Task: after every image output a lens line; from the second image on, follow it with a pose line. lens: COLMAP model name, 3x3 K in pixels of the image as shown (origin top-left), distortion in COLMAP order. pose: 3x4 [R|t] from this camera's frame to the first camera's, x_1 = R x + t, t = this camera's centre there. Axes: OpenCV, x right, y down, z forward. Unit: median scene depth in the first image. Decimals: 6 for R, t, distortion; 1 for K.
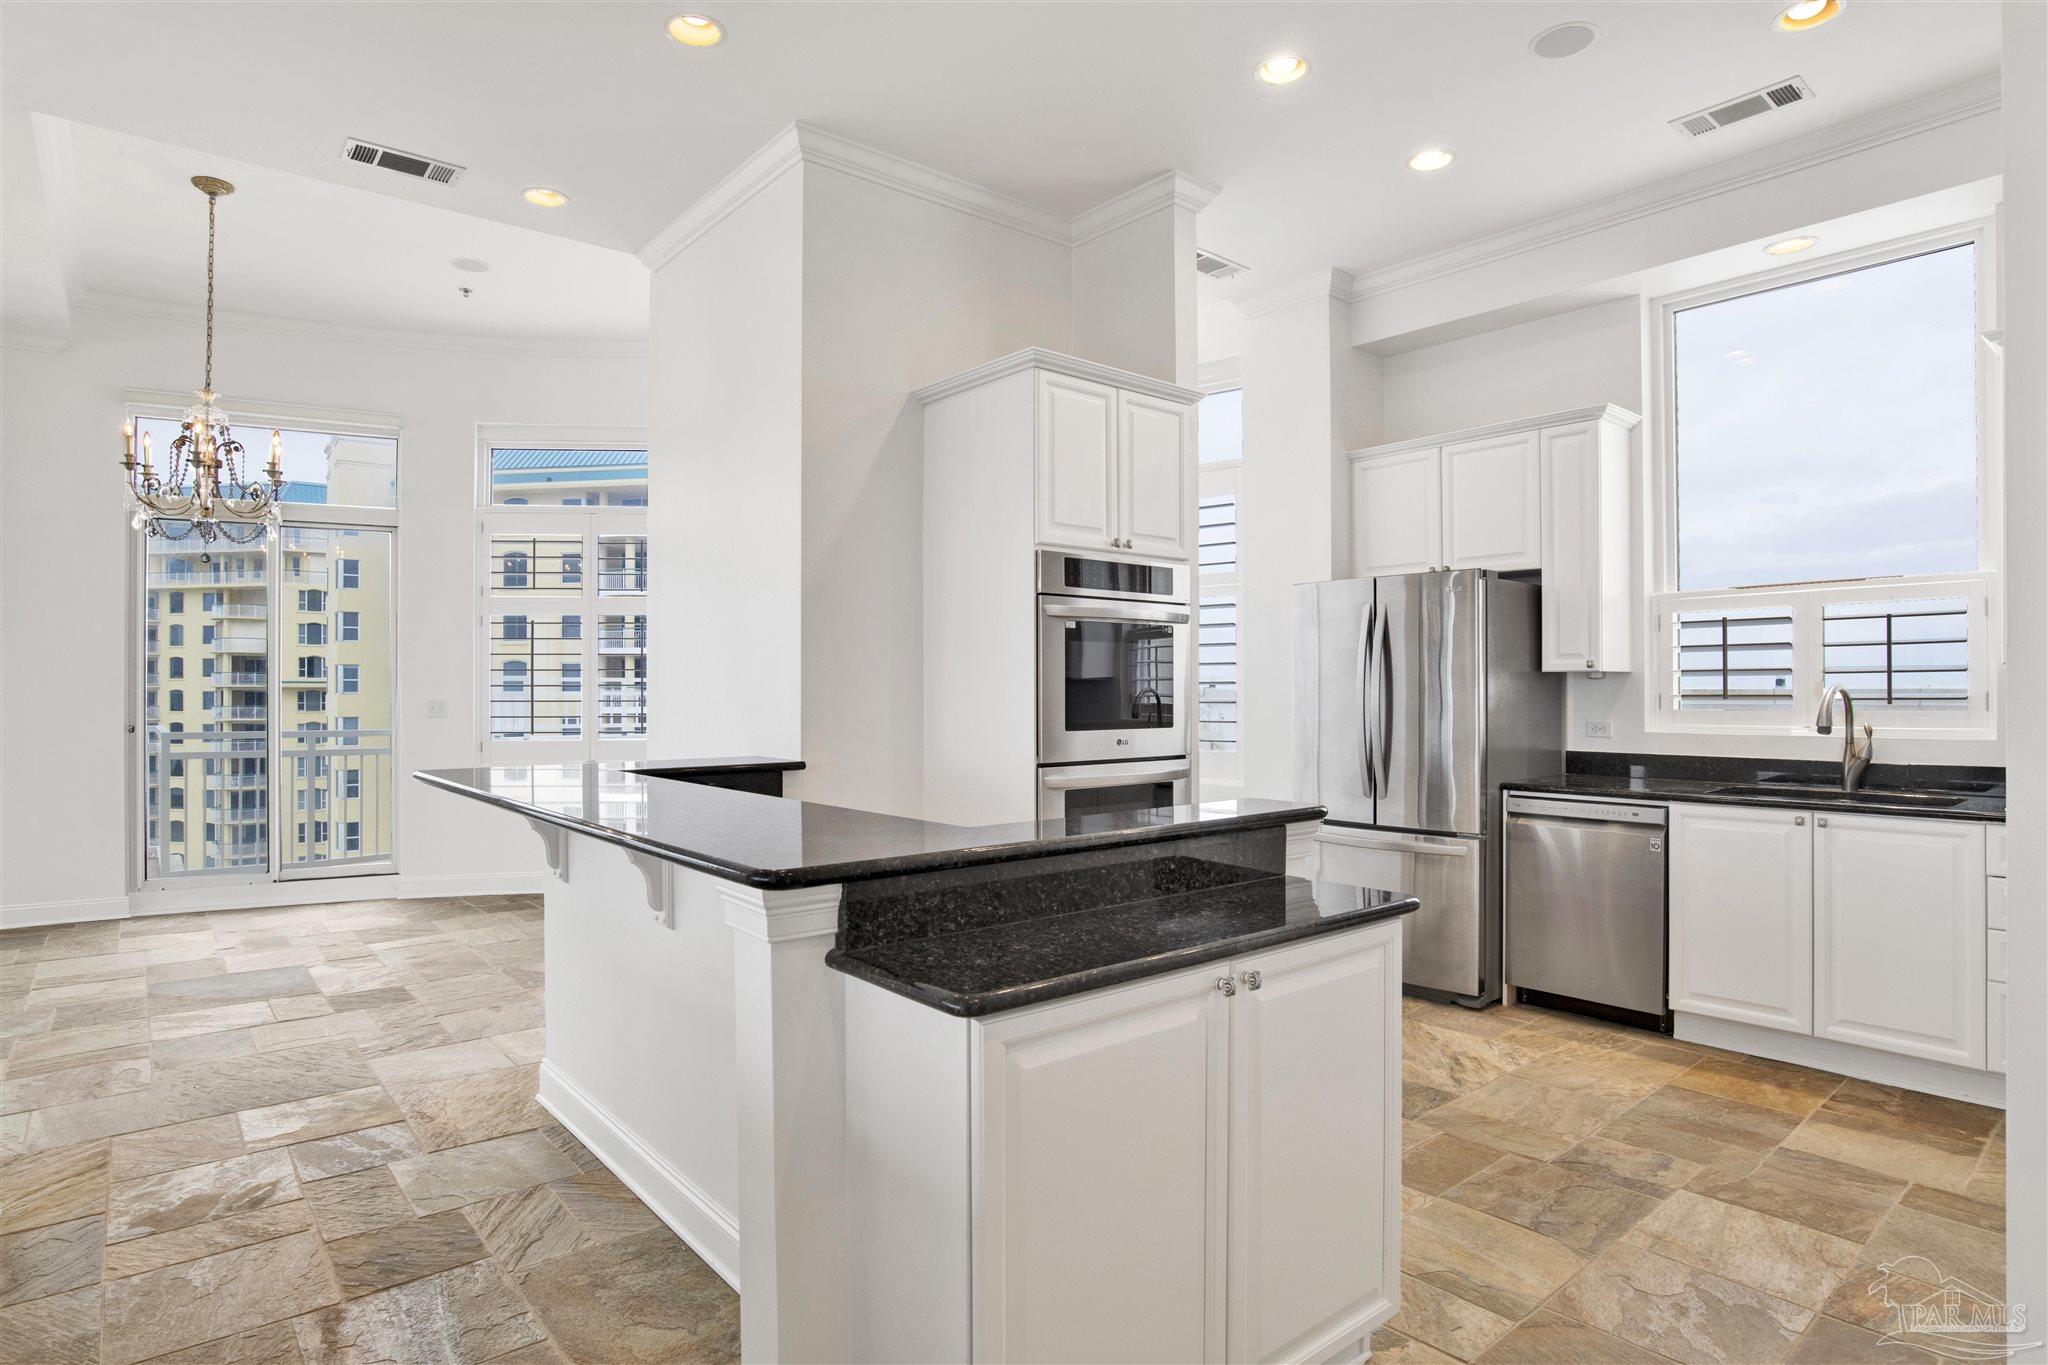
lens RADIAL K [[1091.3, 0, 1042.4], [0, 1091.3, 701.1], [0, 0, 1]] dist [-0.049082, 0.002174]
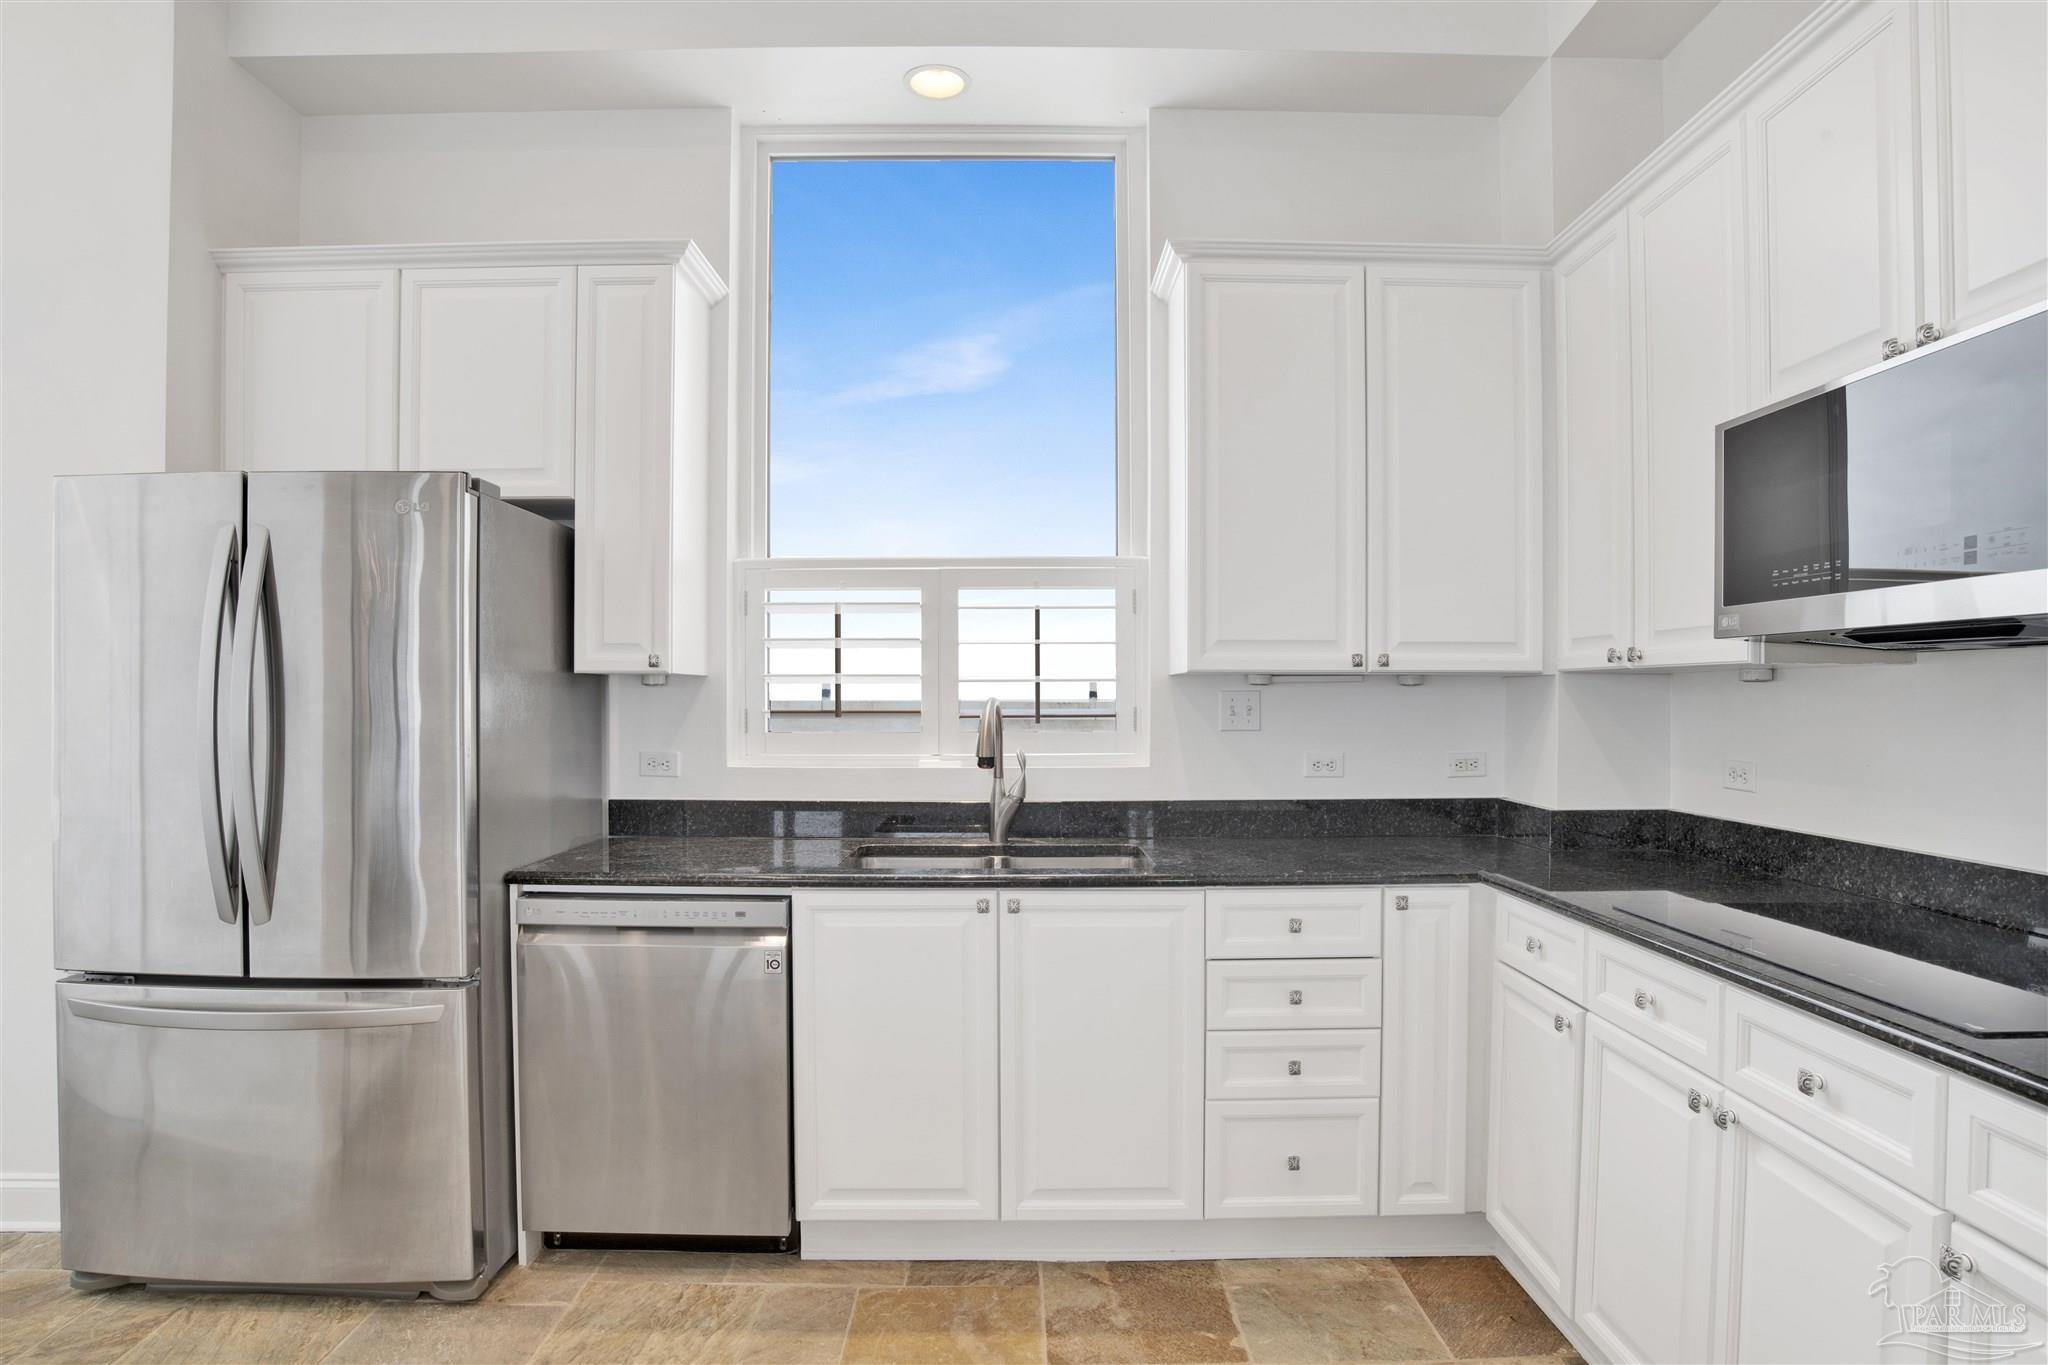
lens RADIAL K [[1091.3, 0, 1042.4], [0, 1091.3, 701.1], [0, 0, 1]] dist [-0.049082, 0.002174]
pose [[0.640846, 0.002295, 0.767666, 0.178891], [0.002470, 0.999984, -0.005051, -0.008136], [-0.767666, 0.005133, 0.640830, 0.440764]]
